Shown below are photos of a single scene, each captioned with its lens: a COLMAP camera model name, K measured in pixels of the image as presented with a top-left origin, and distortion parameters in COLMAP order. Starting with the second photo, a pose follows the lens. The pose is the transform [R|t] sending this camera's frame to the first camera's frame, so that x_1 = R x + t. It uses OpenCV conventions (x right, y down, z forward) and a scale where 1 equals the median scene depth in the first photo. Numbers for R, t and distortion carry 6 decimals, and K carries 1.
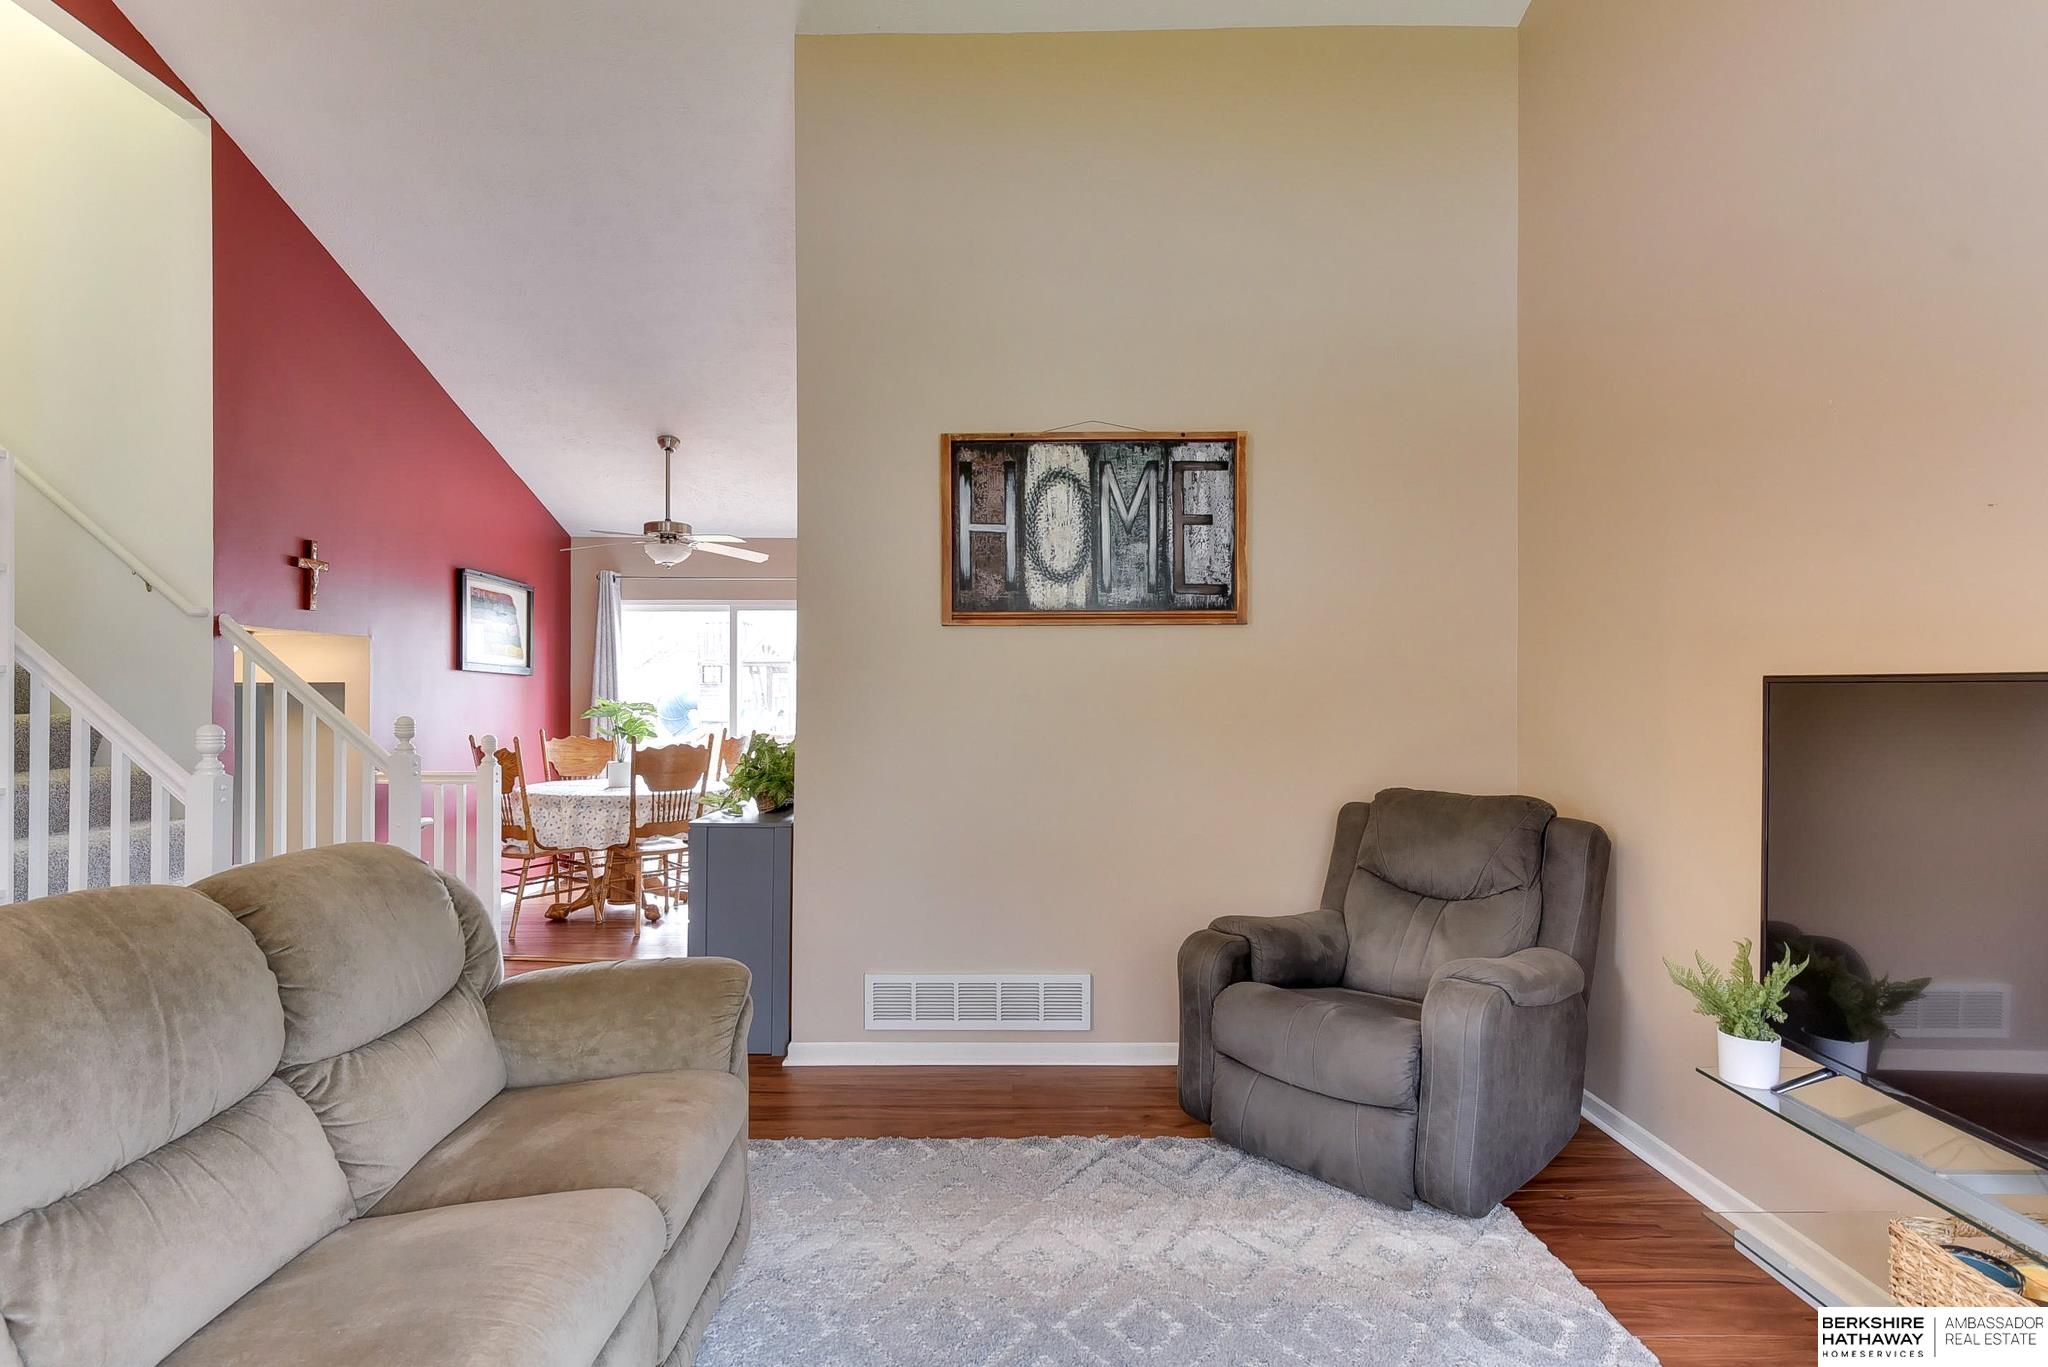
lens RADIAL K [[1057.6, 0, 995.2], [0, 1057.6, 698.2], [0, 0, 1]] dist [0.003220, -0.003043]
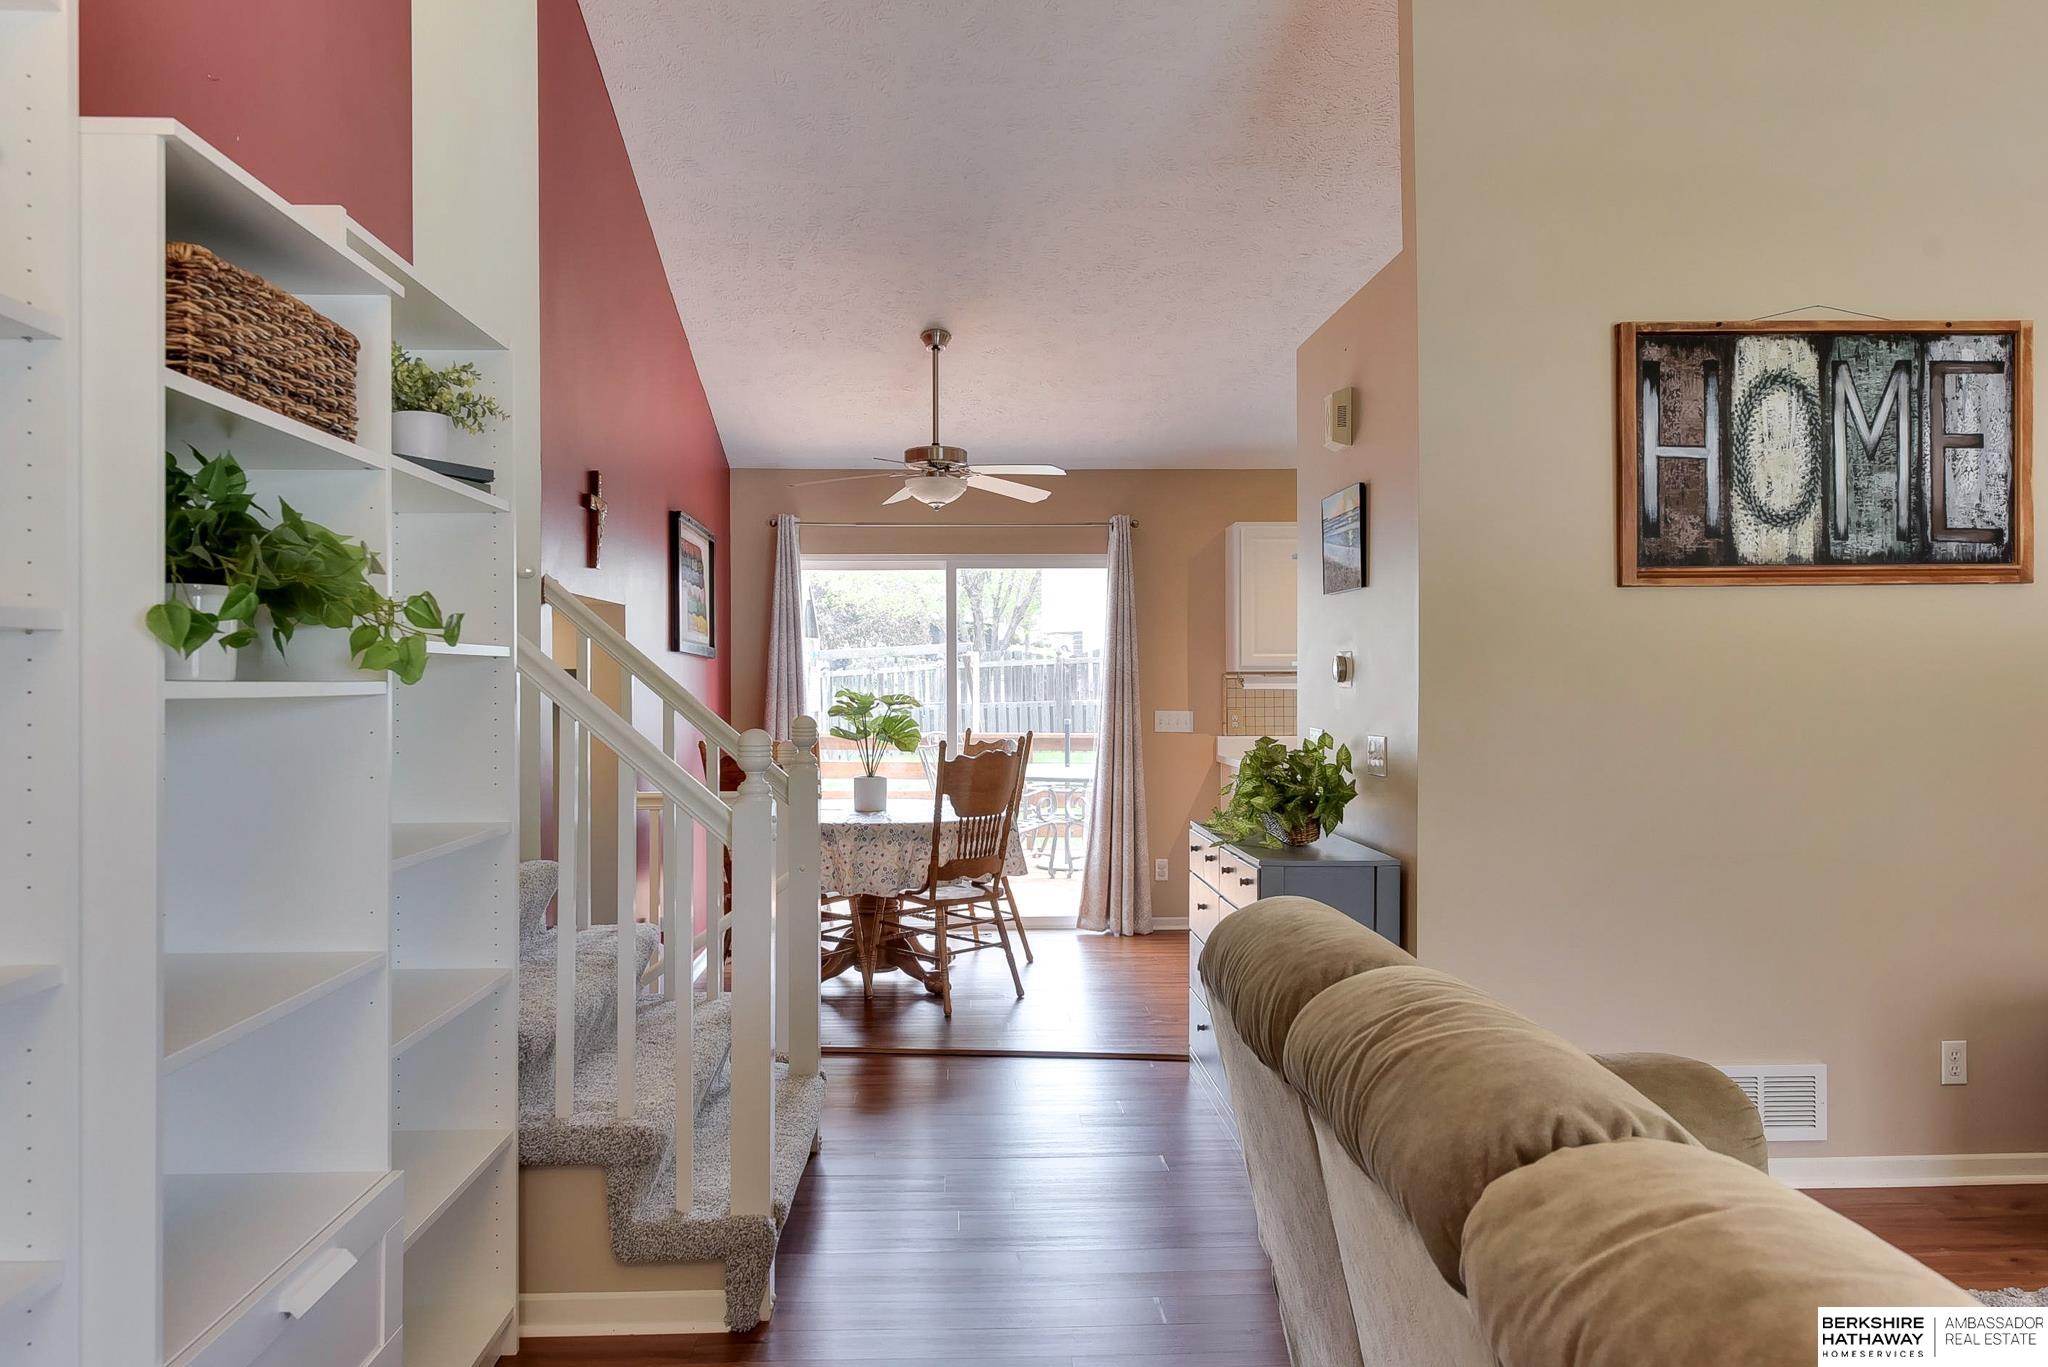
lens RADIAL K [[1411.9, 0, 982.4], [0, 1411.9, 675.9], [0, 0, 1]] dist [0.006595, -0.002898]
pose [[0.999207, -0.006376, 0.039297, -0.528395], [0.006641, 0.999956, -0.006629, -0.003419], [-0.039253, 0.006885, 0.999206, 0.046159]]
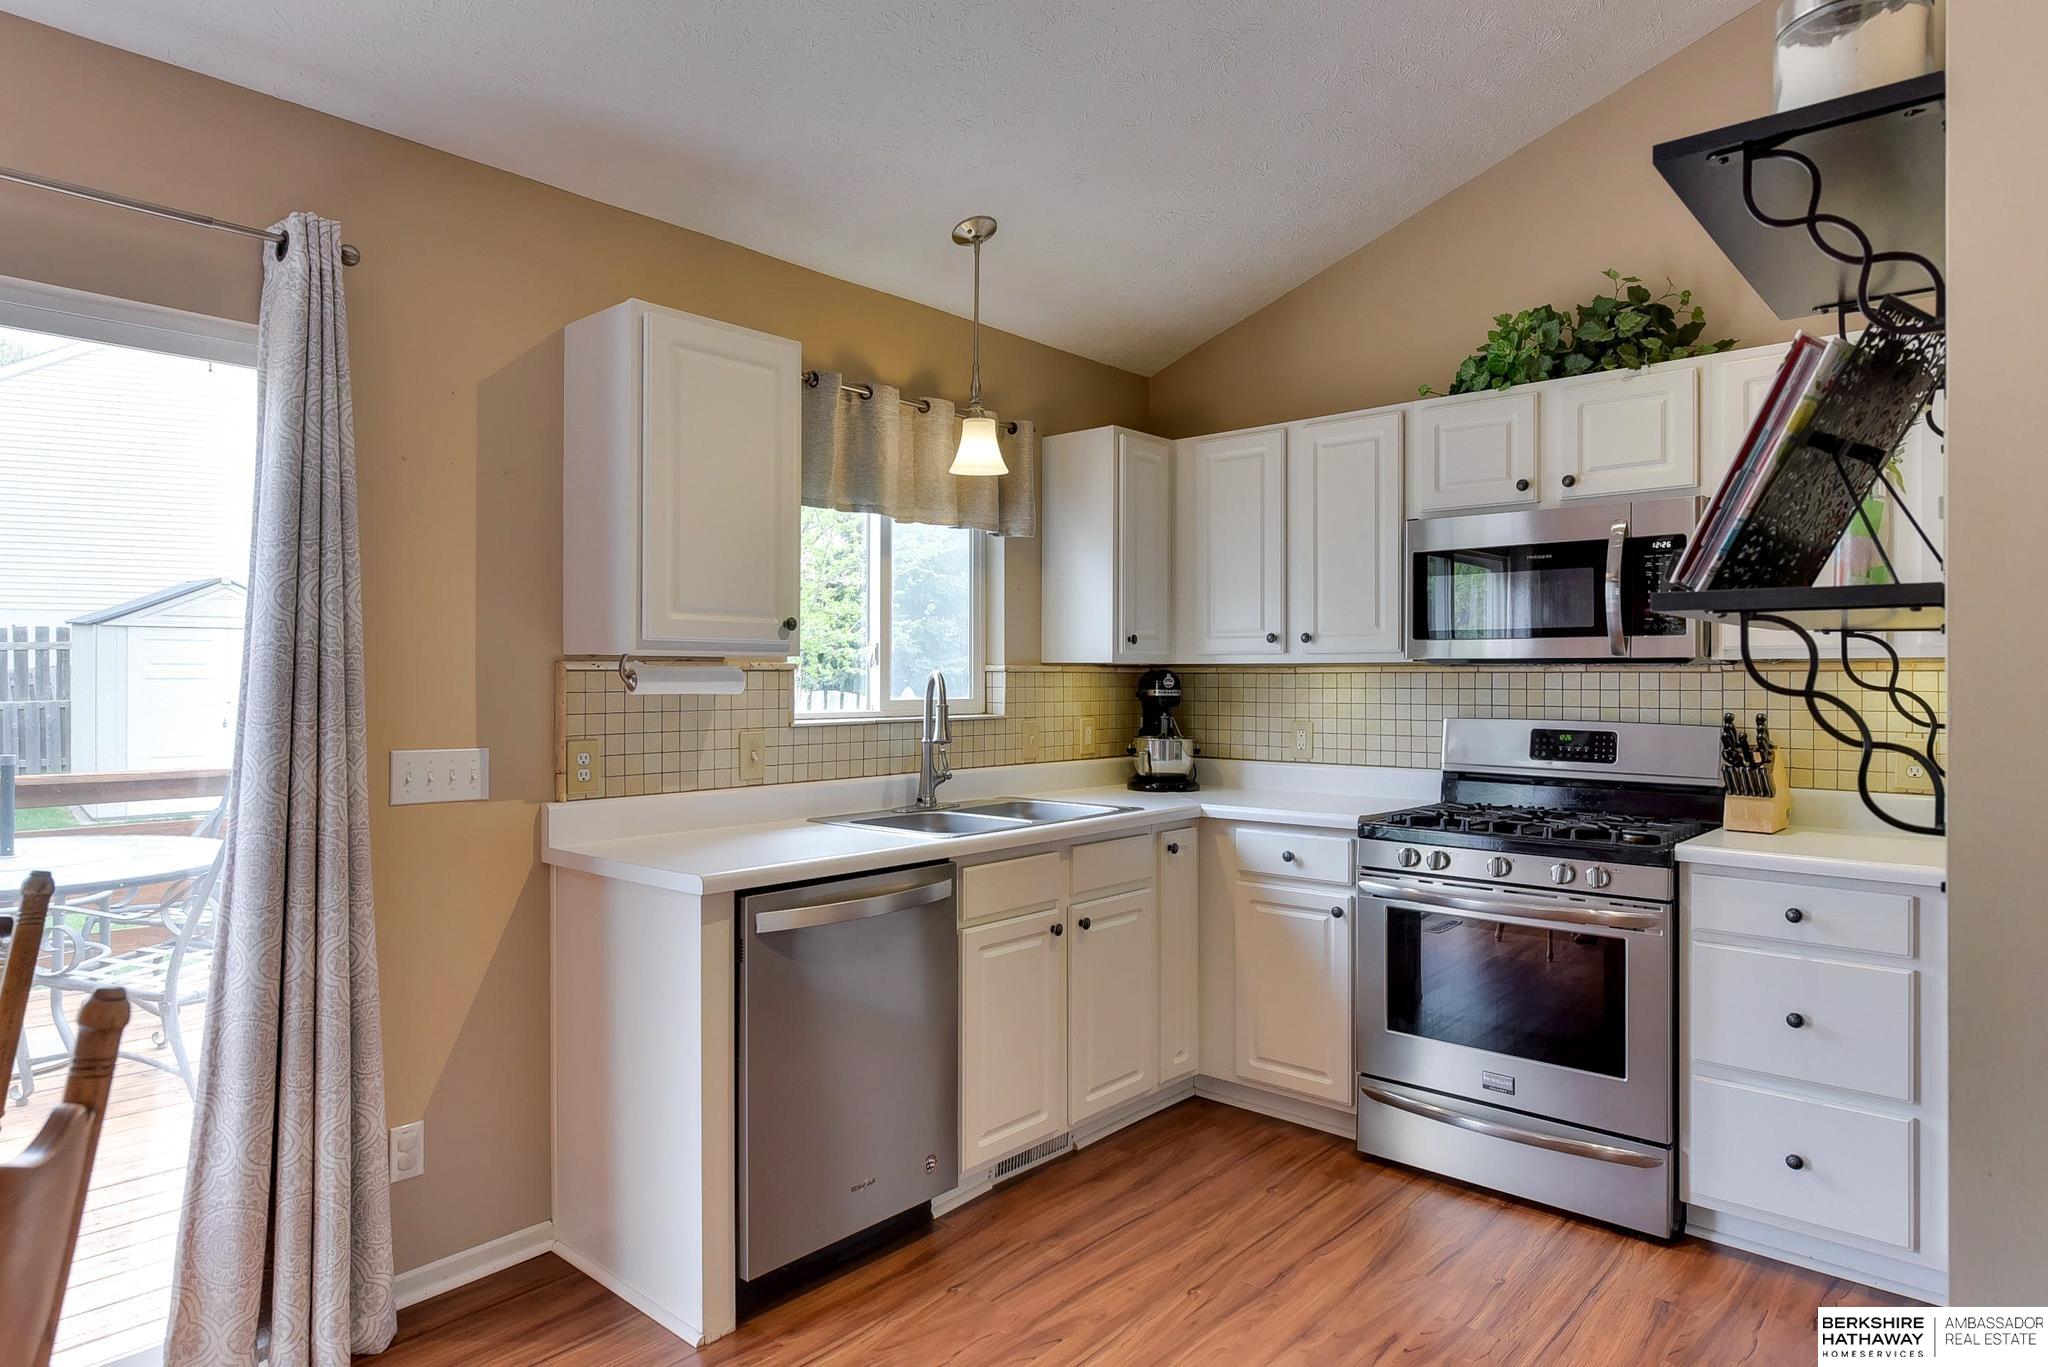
lens RADIAL K [[1183.3, 0, 980.8], [0, 1183.3, 675.7], [0, 0, 1]] dist [0.003561, 0.001232]
pose [[0.664049, 0.000052, 0.747689, -0.483067], [0.002503, 0.999994, -0.002292, -0.005228], [-0.747685, 0.003393, 0.664045, 1.293510]]
